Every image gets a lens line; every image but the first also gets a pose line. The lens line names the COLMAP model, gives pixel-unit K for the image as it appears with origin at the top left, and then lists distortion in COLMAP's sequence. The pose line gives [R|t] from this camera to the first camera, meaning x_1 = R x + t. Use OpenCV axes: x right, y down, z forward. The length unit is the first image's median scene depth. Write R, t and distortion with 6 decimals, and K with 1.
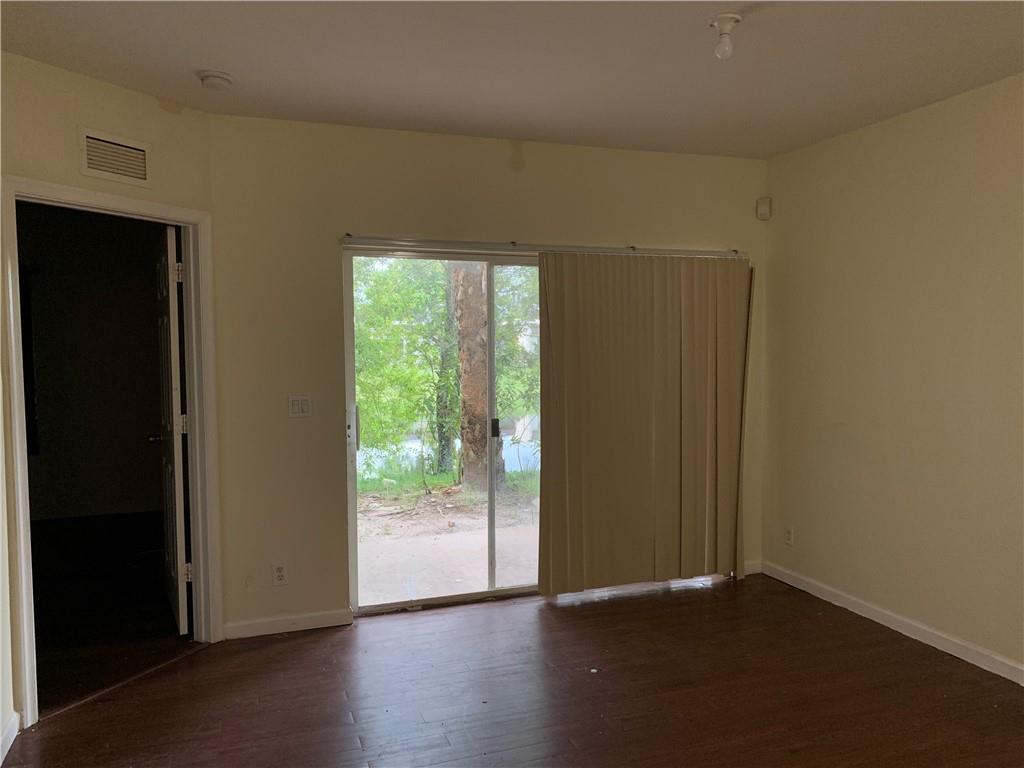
lens RADIAL K [[781.9, 0, 513.6], [0, 781.9, 382.5], [0, 0, 1]] dist [0.049478, -0.055103]
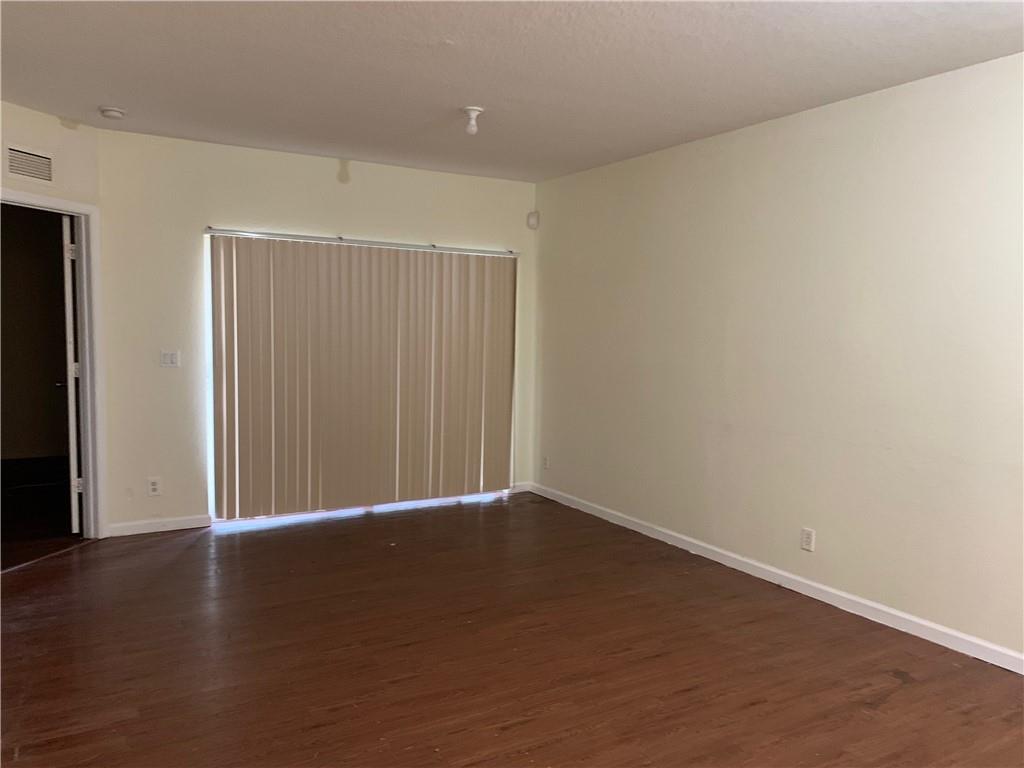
lens RADIAL K [[781.9, 0, 508.9], [0, 781.9, 391.4], [0, 0, 1]] dist [0.049478, -0.055103]
pose [[0.981159, 0.010334, 0.192926, 0.027386], [-0.018540, 0.998996, 0.040776, 0.021822], [-0.192311, -0.043585, 0.980366, -0.405979]]
